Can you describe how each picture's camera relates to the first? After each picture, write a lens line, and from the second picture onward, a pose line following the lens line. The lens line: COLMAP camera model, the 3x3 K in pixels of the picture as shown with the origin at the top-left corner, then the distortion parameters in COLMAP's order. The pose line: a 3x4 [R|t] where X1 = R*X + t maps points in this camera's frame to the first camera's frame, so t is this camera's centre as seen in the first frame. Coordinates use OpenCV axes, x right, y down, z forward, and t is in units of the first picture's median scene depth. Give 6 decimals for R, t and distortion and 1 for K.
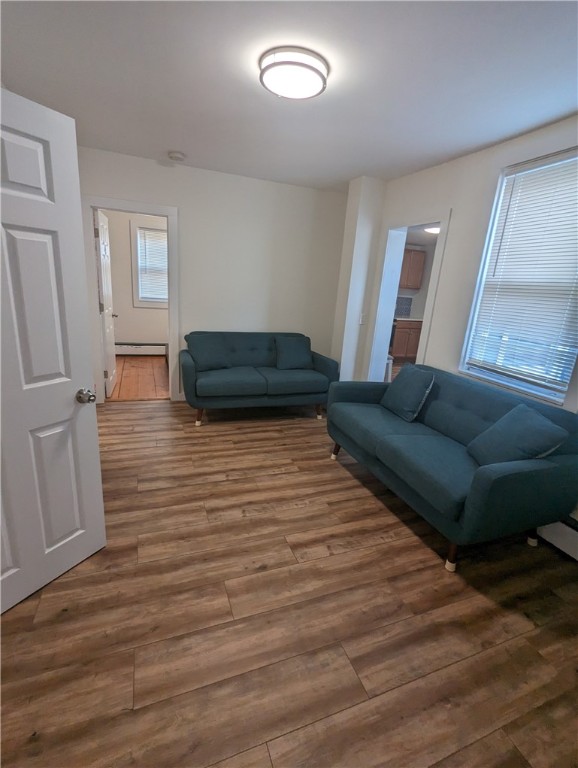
lens RADIAL K [[362.5, 0, 289.0], [0, 362.5, 384.0], [0, 0, 1]] dist [-0.022907, 0.008262]
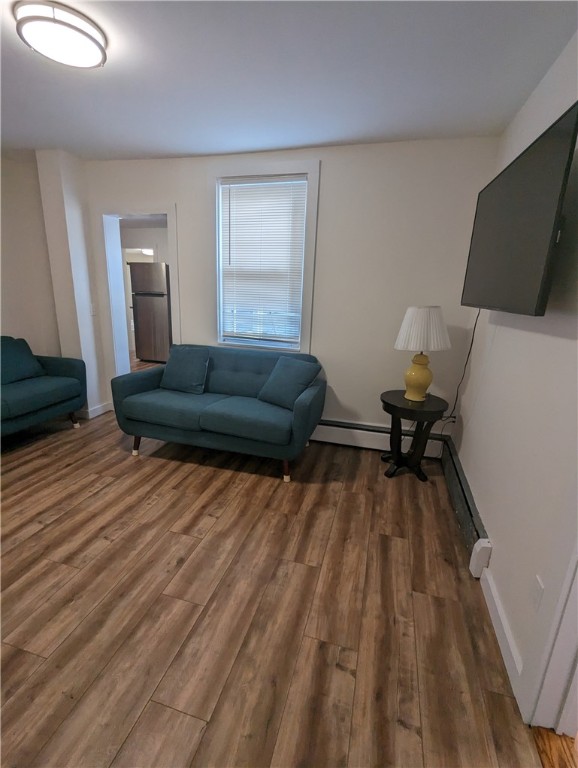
lens RADIAL K [[362.5, 0, 289.0], [0, 362.5, 384.0], [0, 0, 1]] dist [-0.022907, 0.008262]
pose [[0.598070, -0.254602, 0.759928, -0.483997], [0.217292, 0.964195, 0.152028, -0.052735], [-0.771425, 0.074203, 0.631979, 0.080790]]
